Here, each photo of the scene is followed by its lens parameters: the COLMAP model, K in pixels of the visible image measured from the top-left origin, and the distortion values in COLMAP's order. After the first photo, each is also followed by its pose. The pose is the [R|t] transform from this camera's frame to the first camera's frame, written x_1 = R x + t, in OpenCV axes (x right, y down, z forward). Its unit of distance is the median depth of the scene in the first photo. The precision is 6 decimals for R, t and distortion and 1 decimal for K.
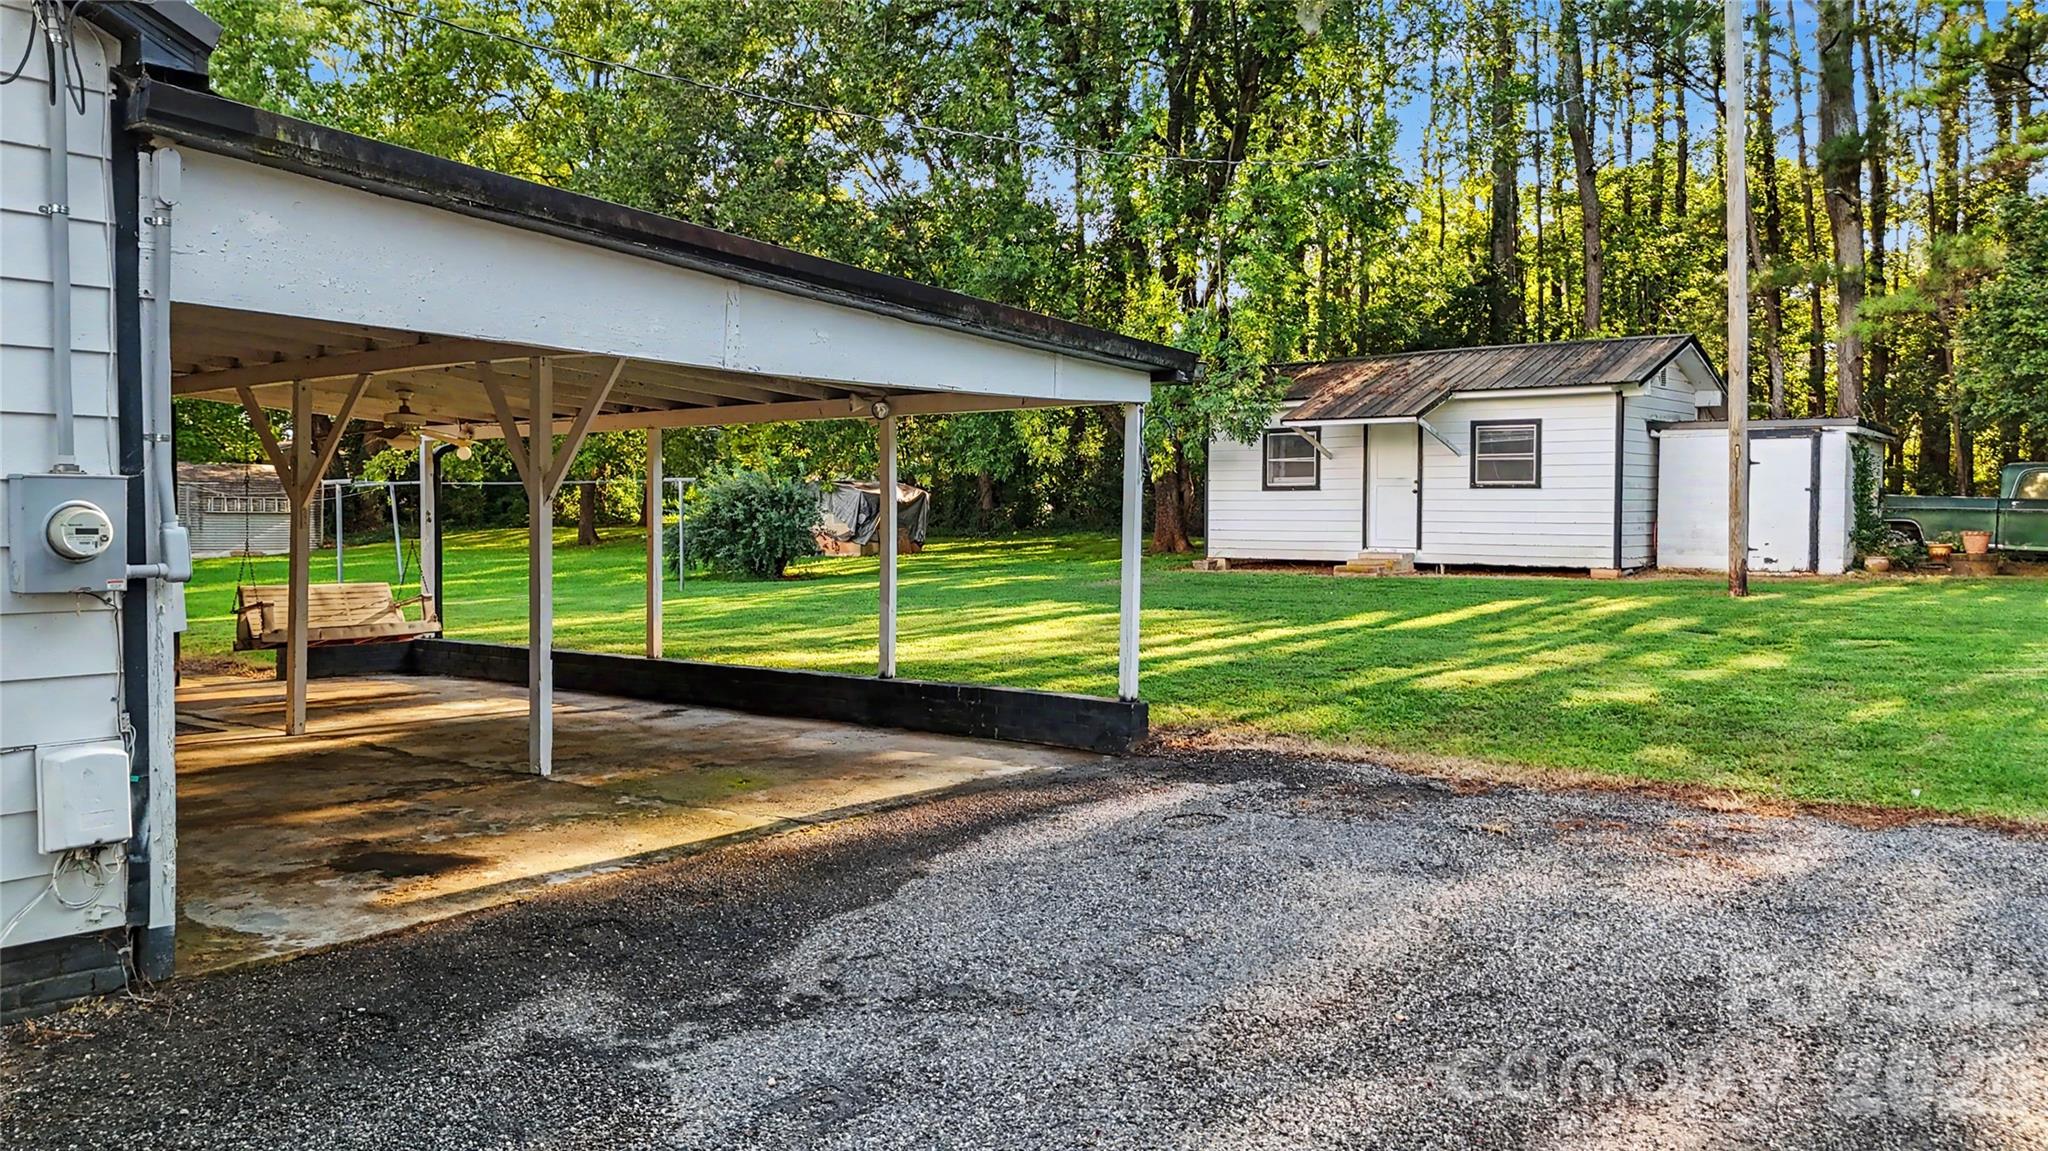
lens RADIAL K [[1524.6, 0, 1024.9], [0, 1524.6, 562.6], [0, 0, 1]] dist [0.067617, -0.057690]
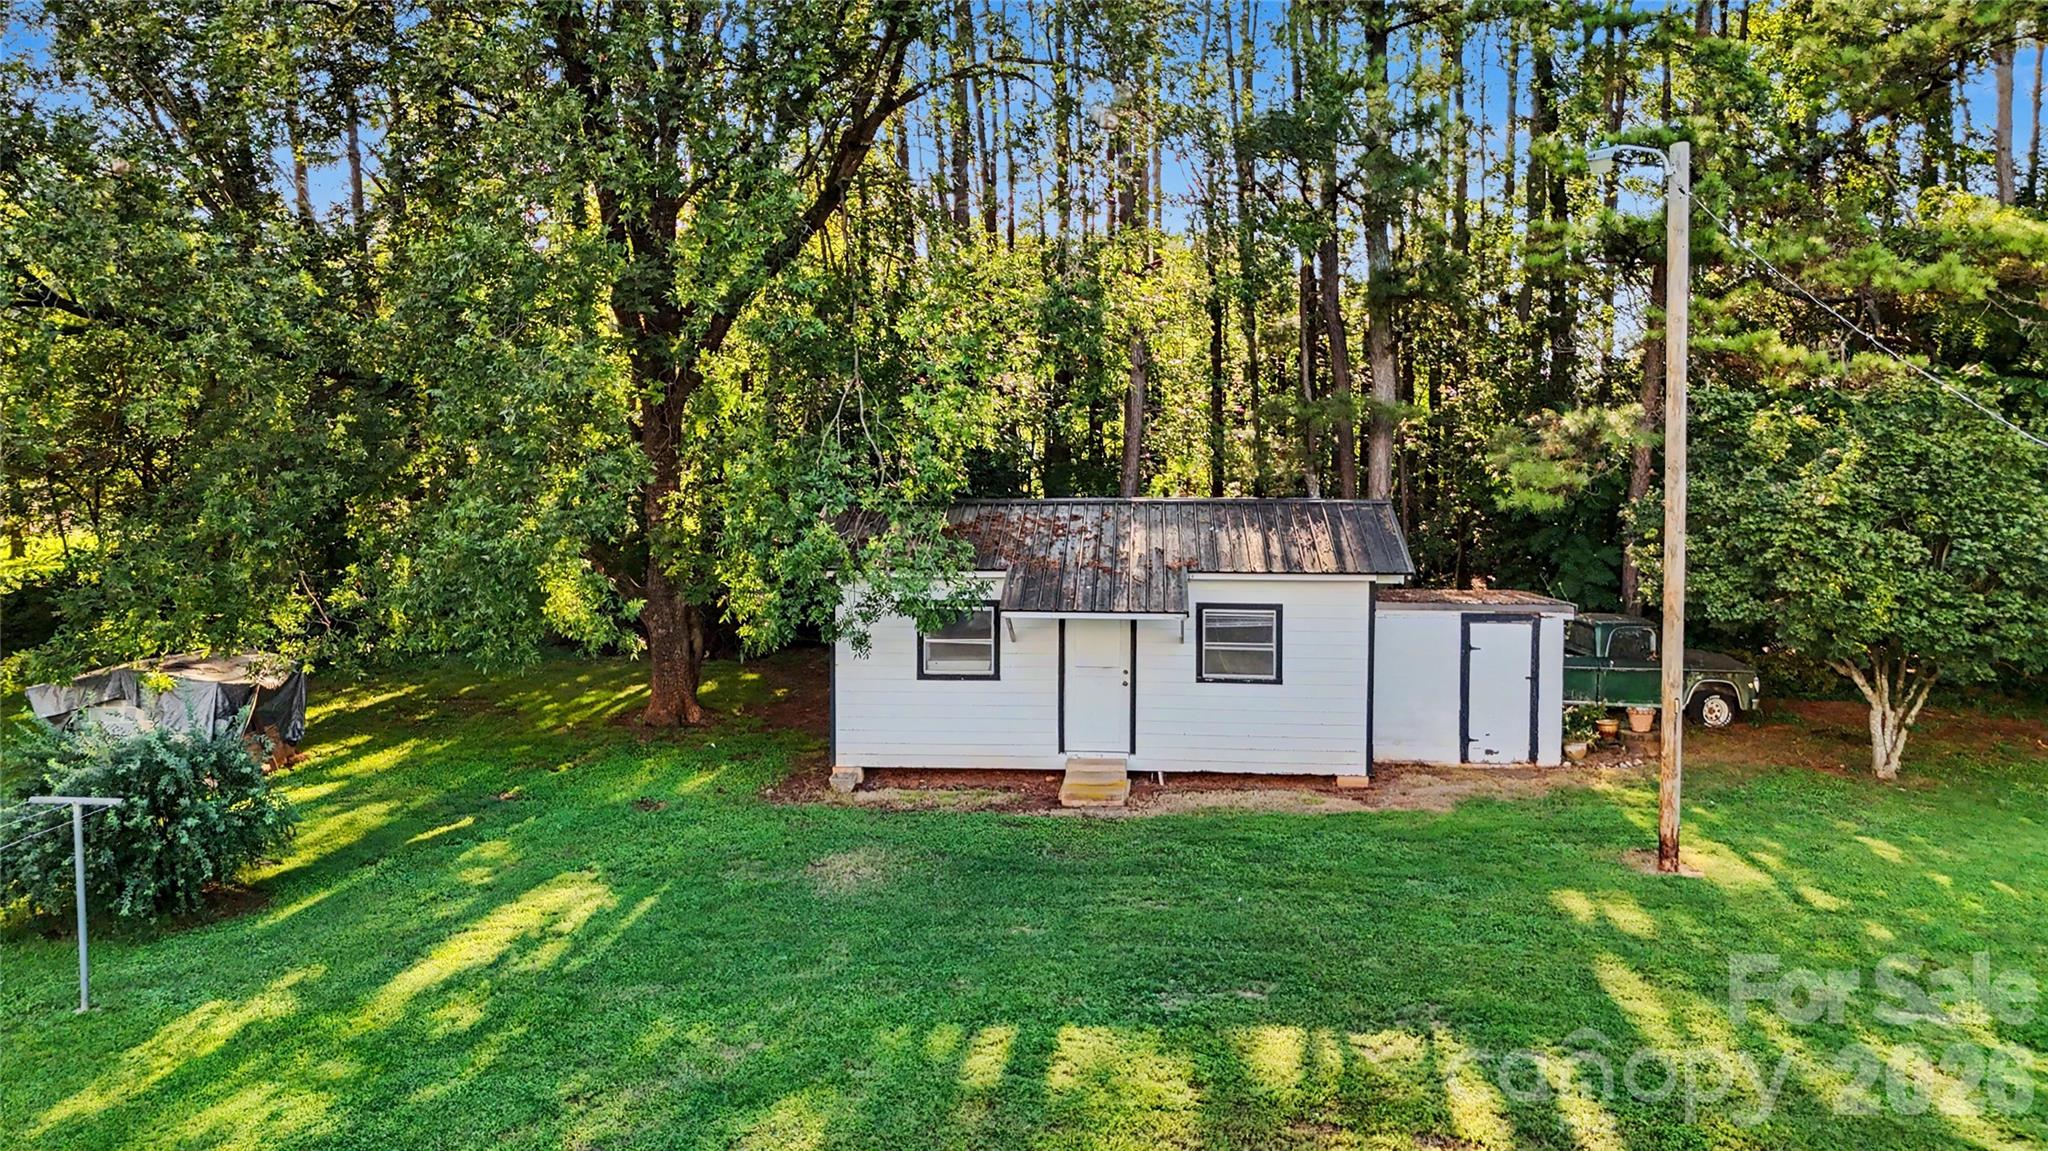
lens RADIAL K [[1524.6, 0, 1036.9], [0, 1524.6, 532.0], [0, 0, 1]] dist [0.067617, -0.057690]
pose [[0.815272, -0.028008, 0.578400, -0.268000], [0.019707, 0.999593, 0.020626, -0.153349], [-0.578742, -0.005417, 0.815492, 0.380679]]
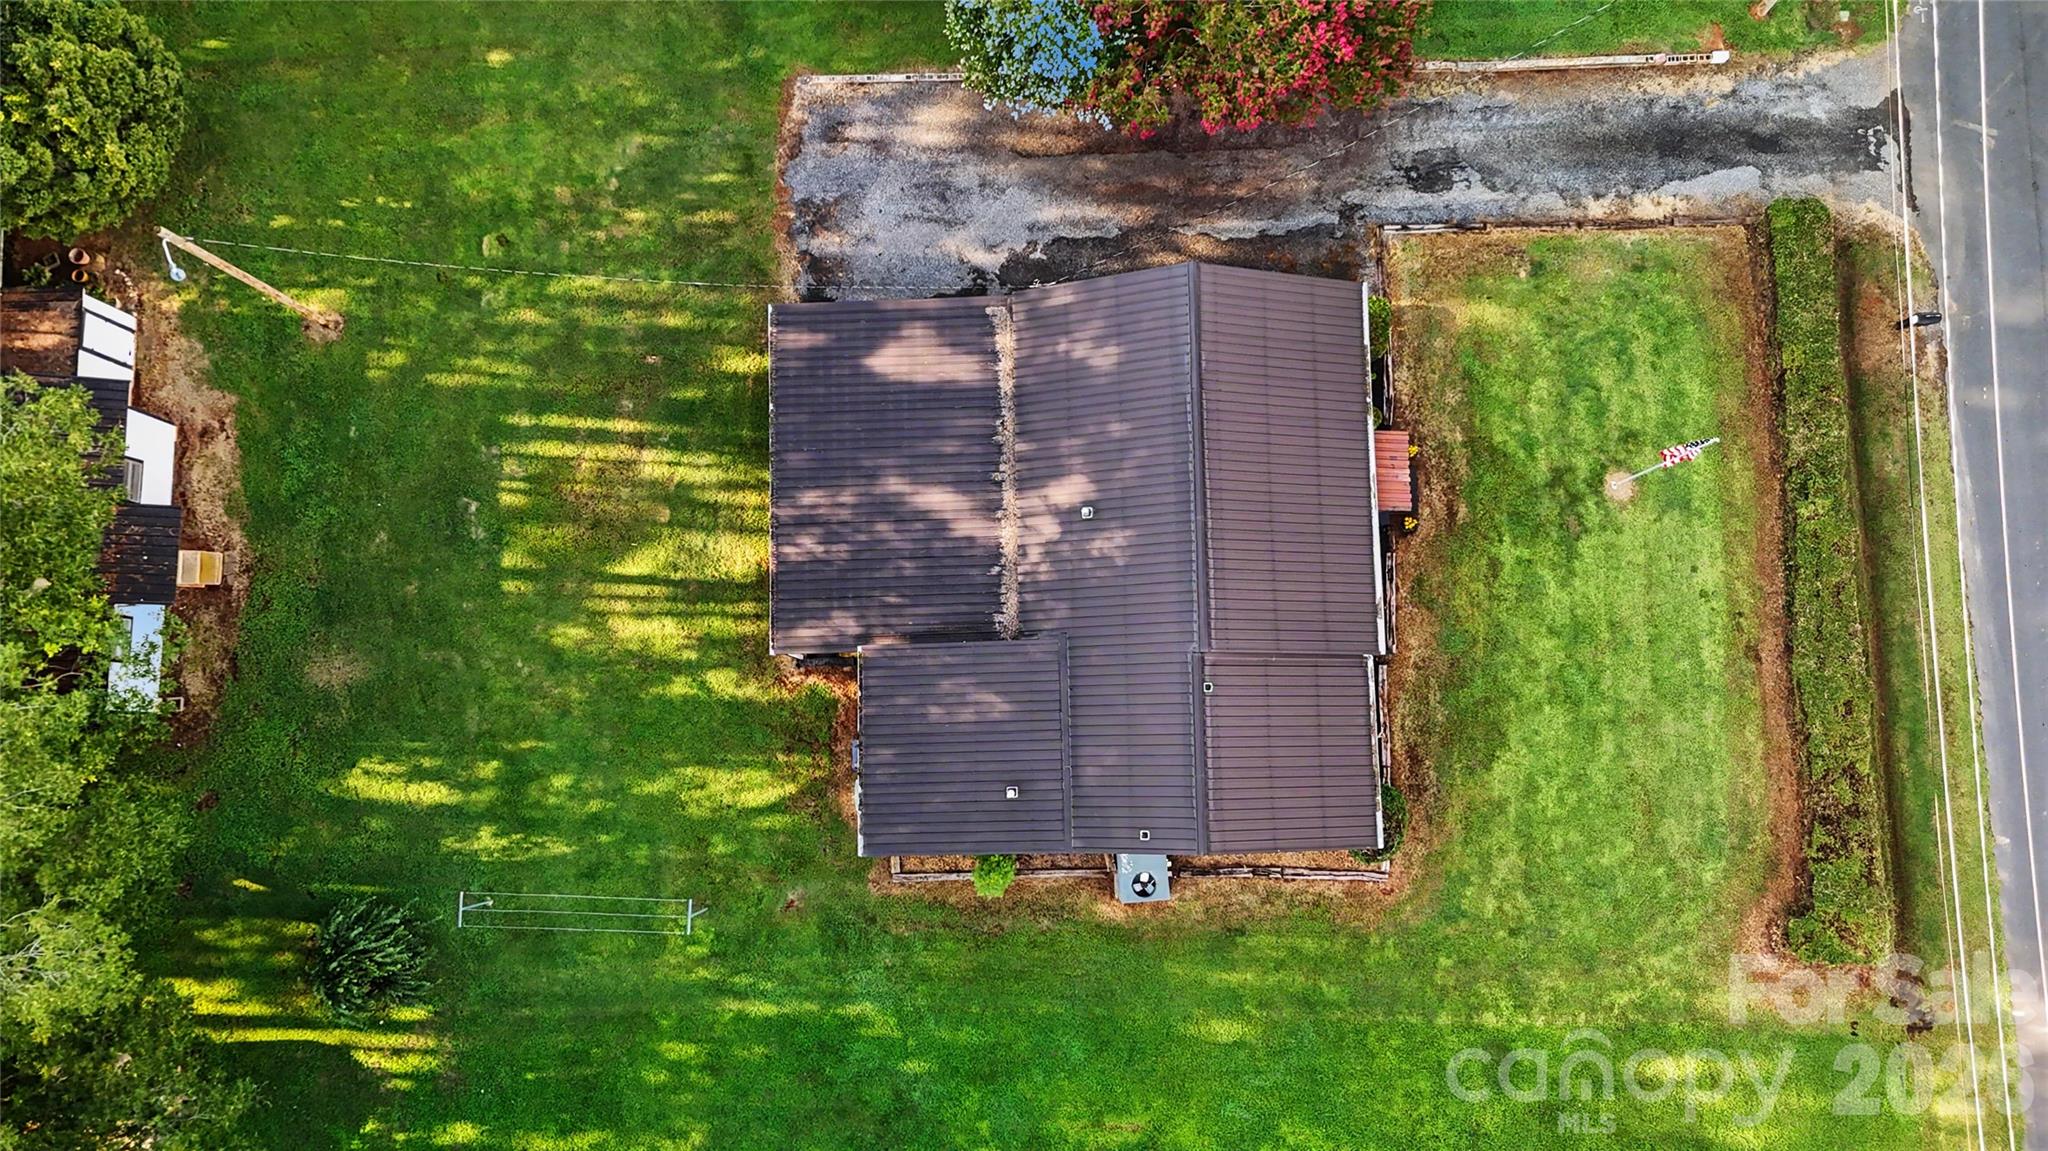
lens RADIAL K [[1524.6, 0, 1032.9], [0, 1524.6, 573.3], [0, 0, 1]] dist [0.067617, -0.057690]
pose [[-0.639789, -0.760264, 0.112557, -0.512846], [0.053235, 0.102264, 0.993332, -1.560246], [-0.766705, 0.641514, -0.024955, 0.413381]]
